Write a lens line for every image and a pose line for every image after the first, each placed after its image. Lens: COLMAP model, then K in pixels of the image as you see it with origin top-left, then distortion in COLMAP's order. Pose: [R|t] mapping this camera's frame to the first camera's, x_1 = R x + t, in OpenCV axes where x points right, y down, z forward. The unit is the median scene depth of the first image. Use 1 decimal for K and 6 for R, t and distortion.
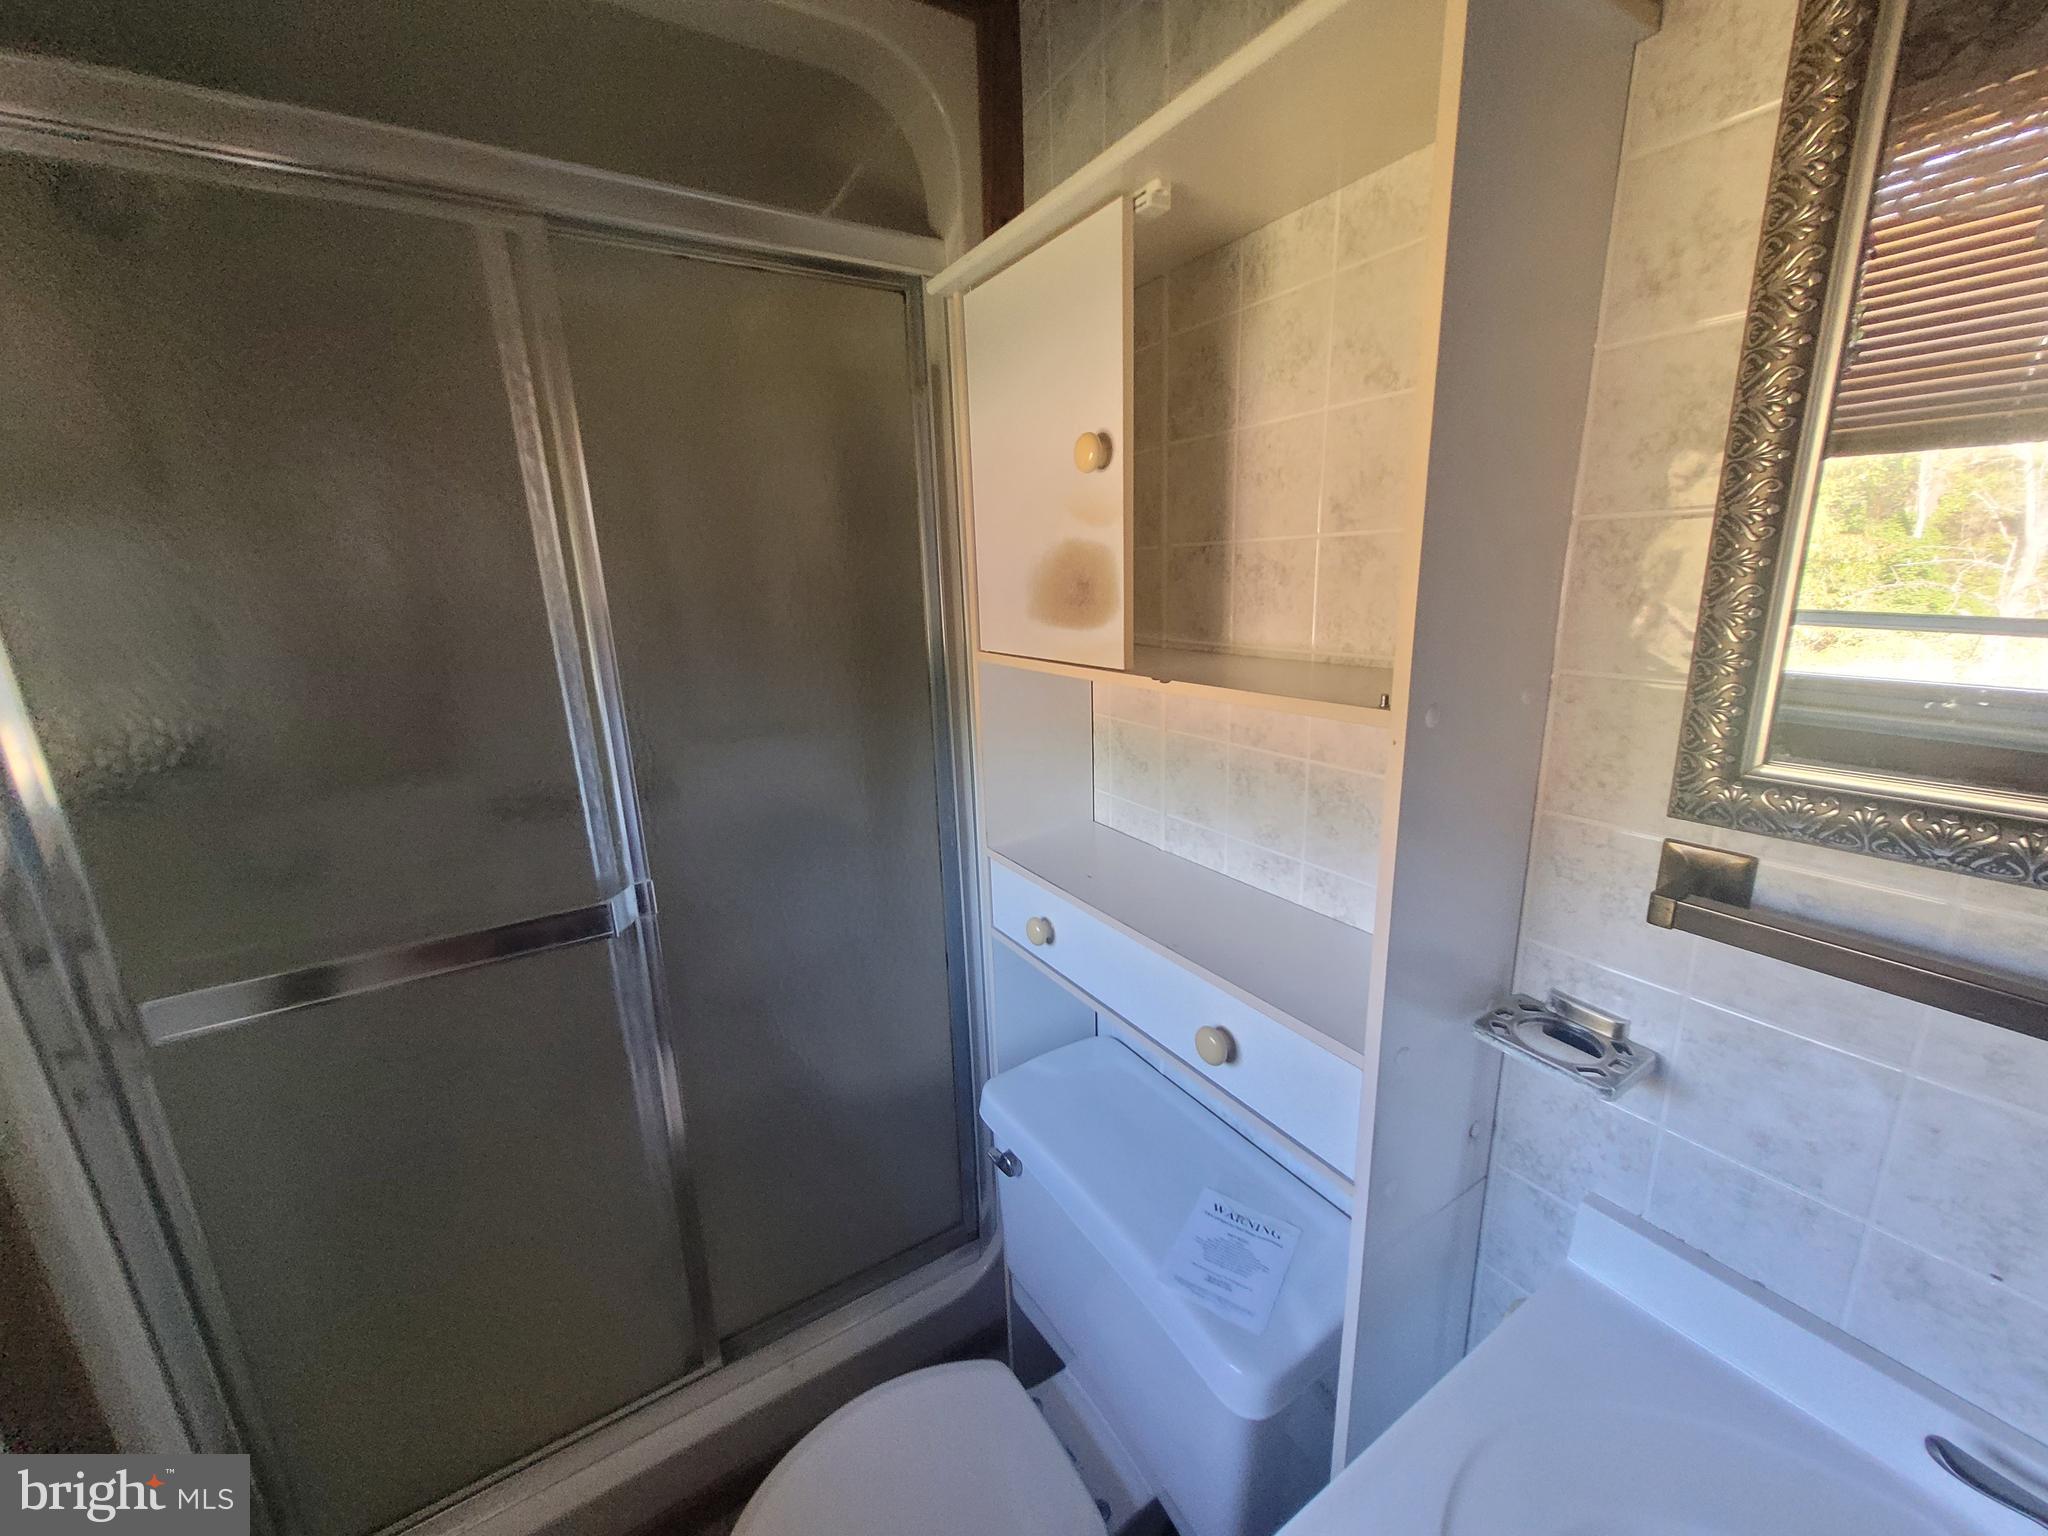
lens RADIAL K [[796.8, 0, 1027.4], [0, 796.8, 786.0], [0, 0, 1]] dist [0.007080, -0.000842]
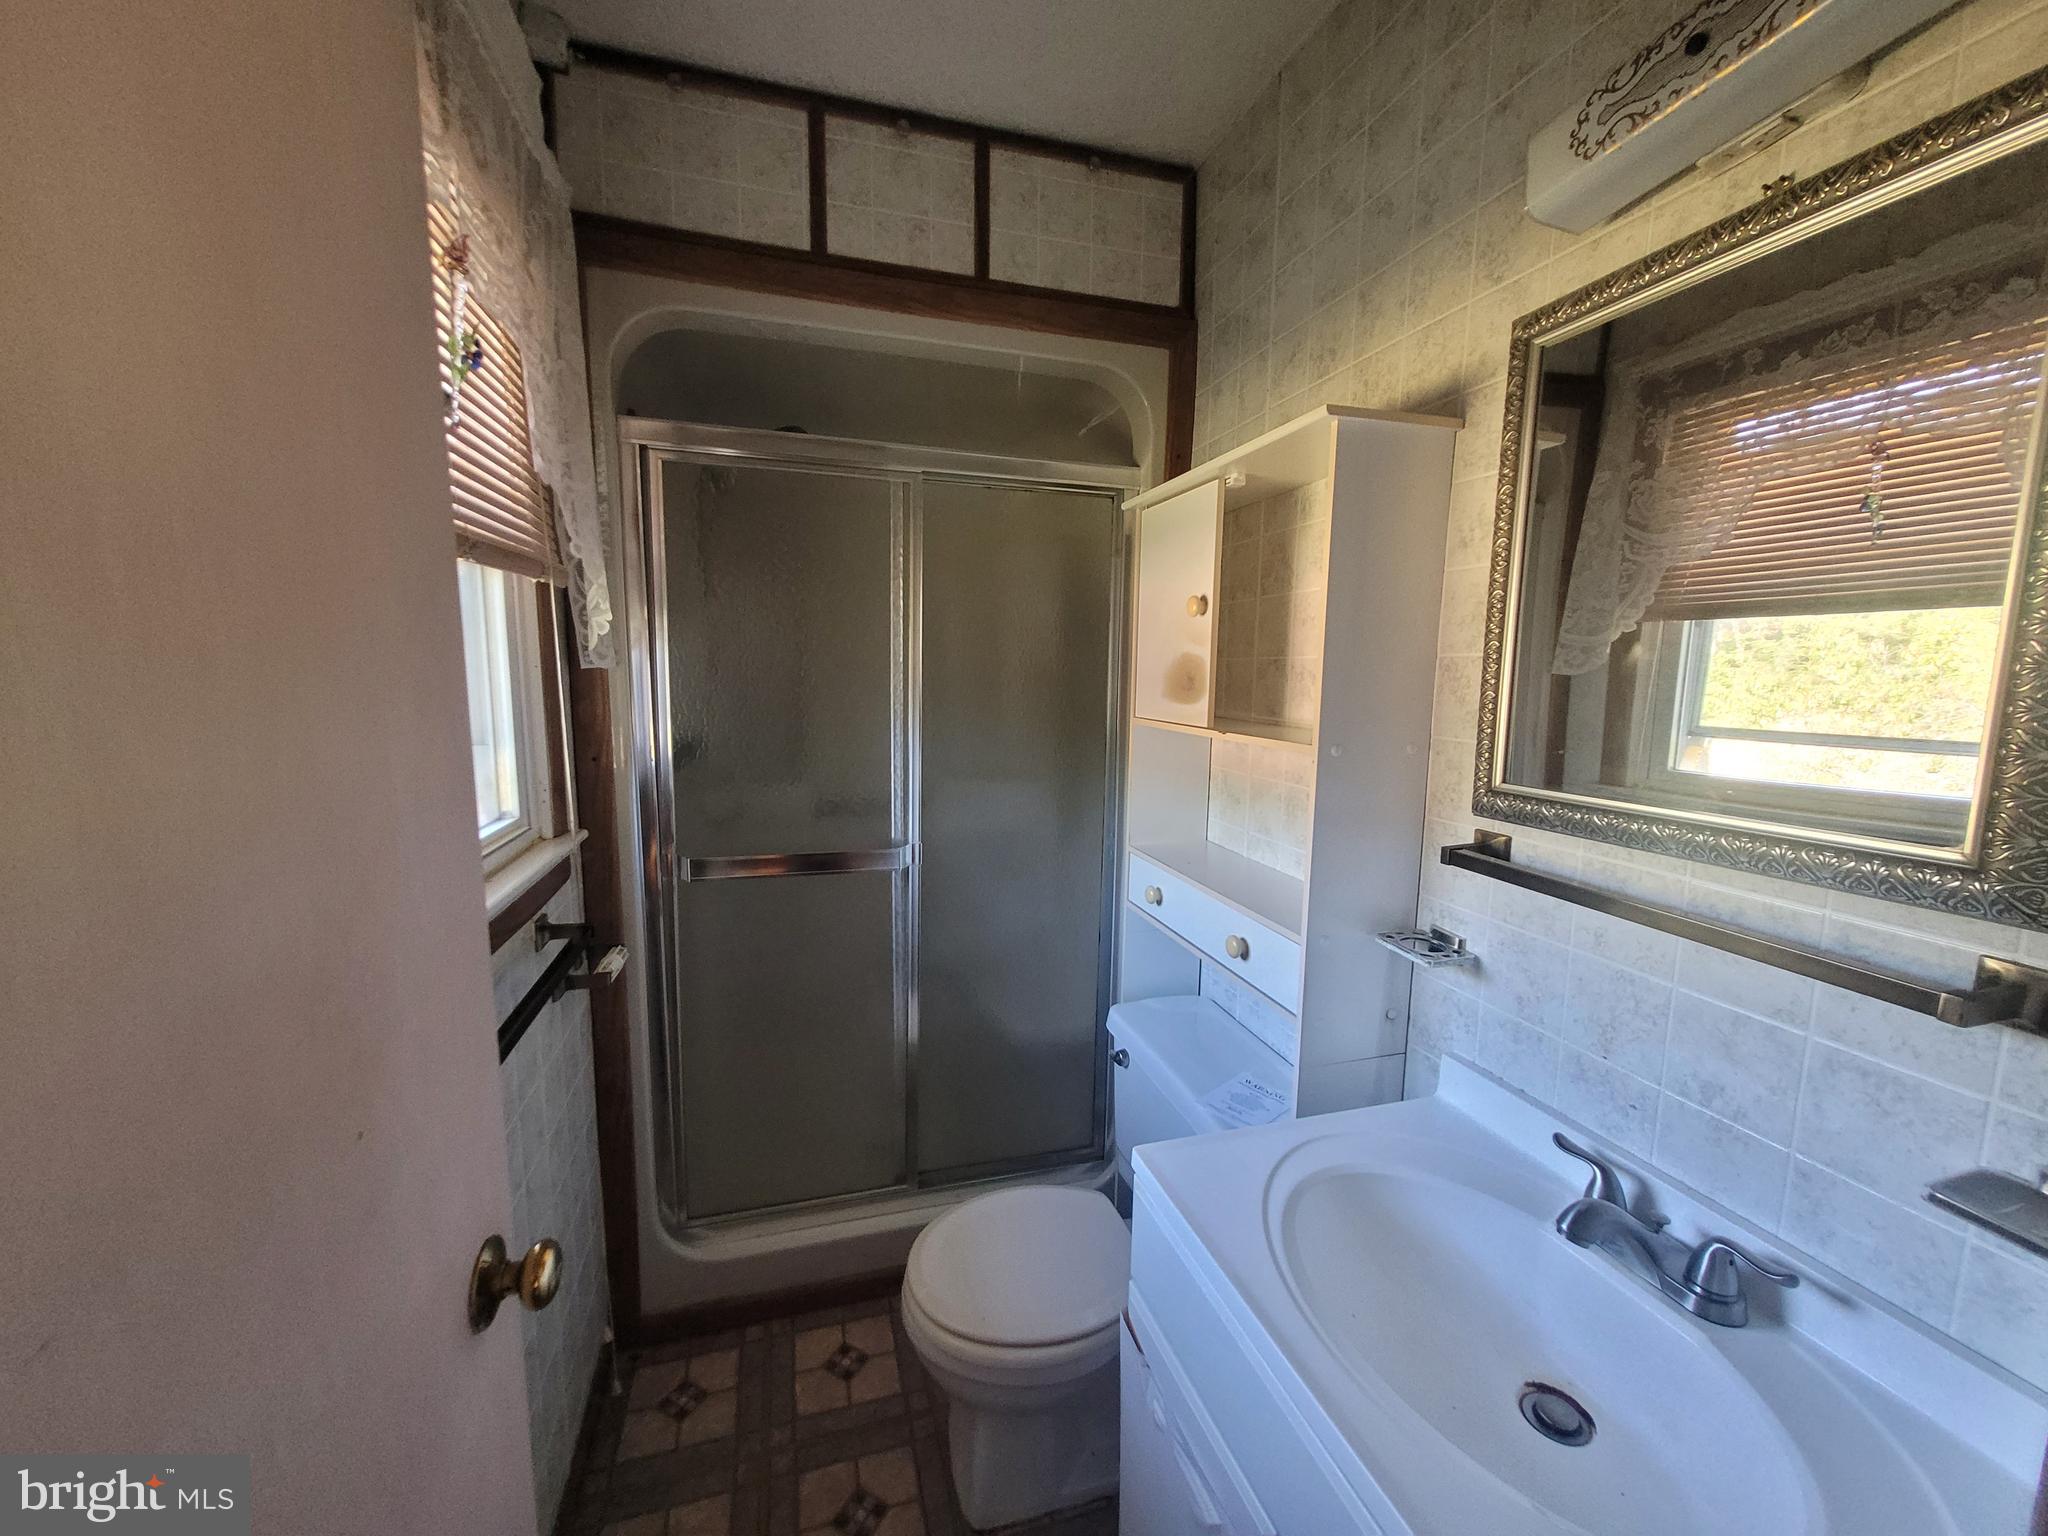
lens RADIAL K [[796.8, 0, 1018.4], [0, 796.8, 769.7], [0, 0, 1]] dist [0.007080, -0.000842]
pose [[0.960055, 0.080095, -0.268105, 0.185983], [-0.115545, 0.986130, -0.119154, 0.181473], [0.254842, 0.145372, 0.955993, -0.681523]]
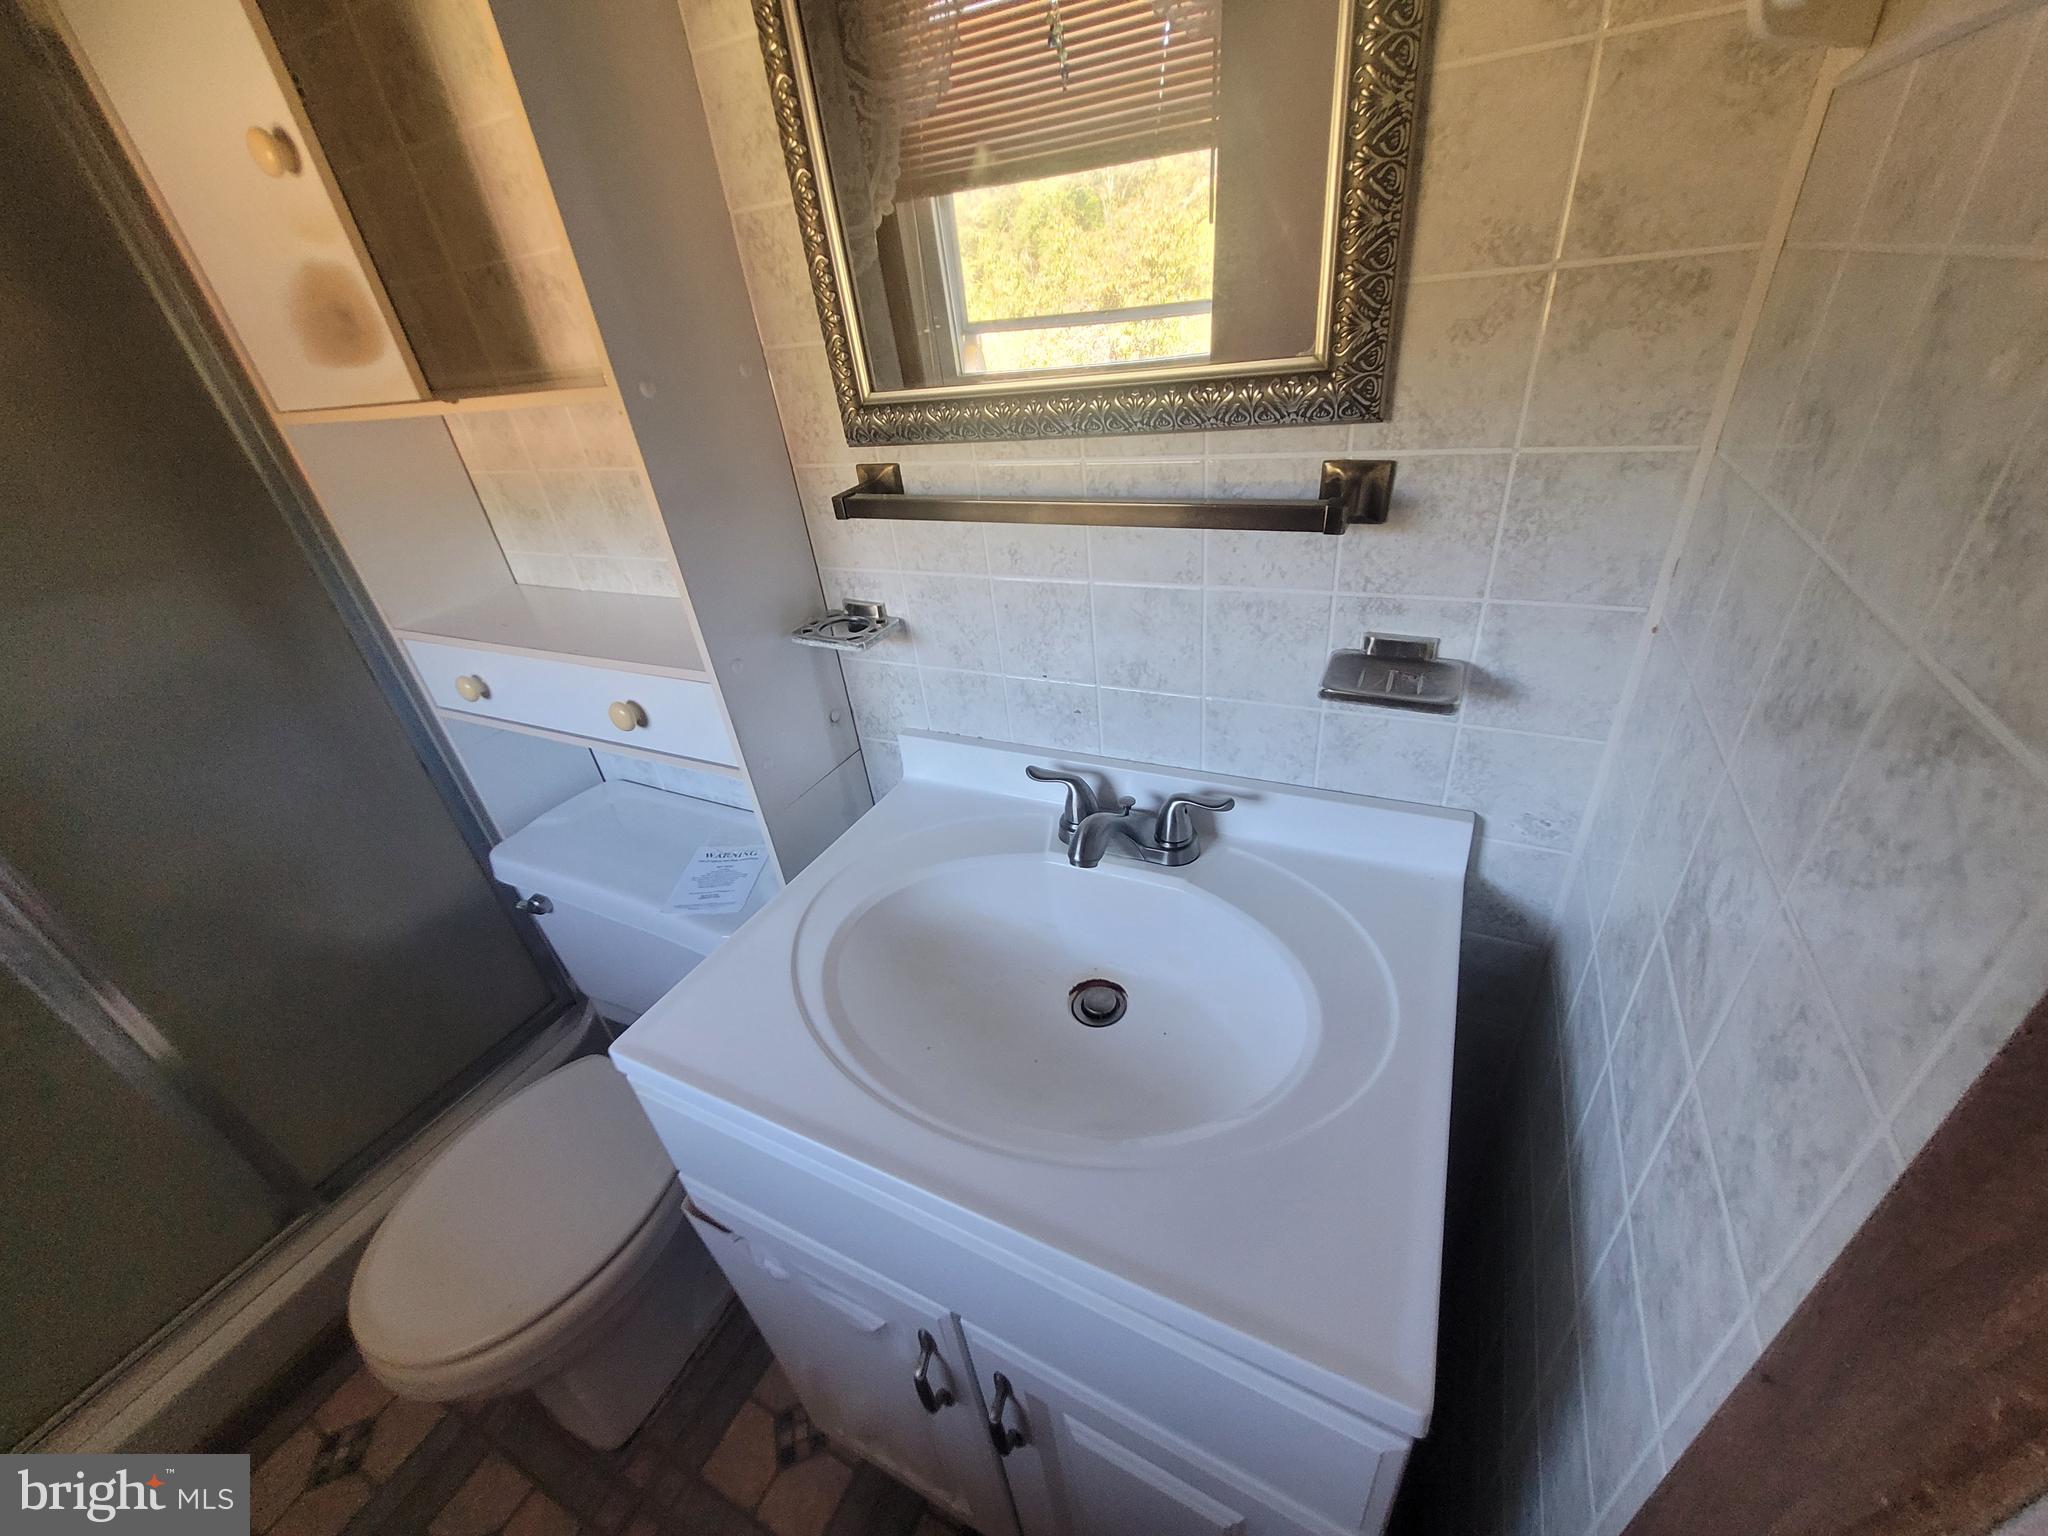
lens RADIAL K [[796.8, 0, 1023.2], [0, 796.8, 777.1], [0, 0, 1]] dist [0.007080, -0.000842]
pose [[0.853890, -0.318473, 0.411639, 0.191048], [0.209835, 0.934455, 0.287686, 0.162515], [-0.476278, -0.159276, 0.864749, -0.318444]]
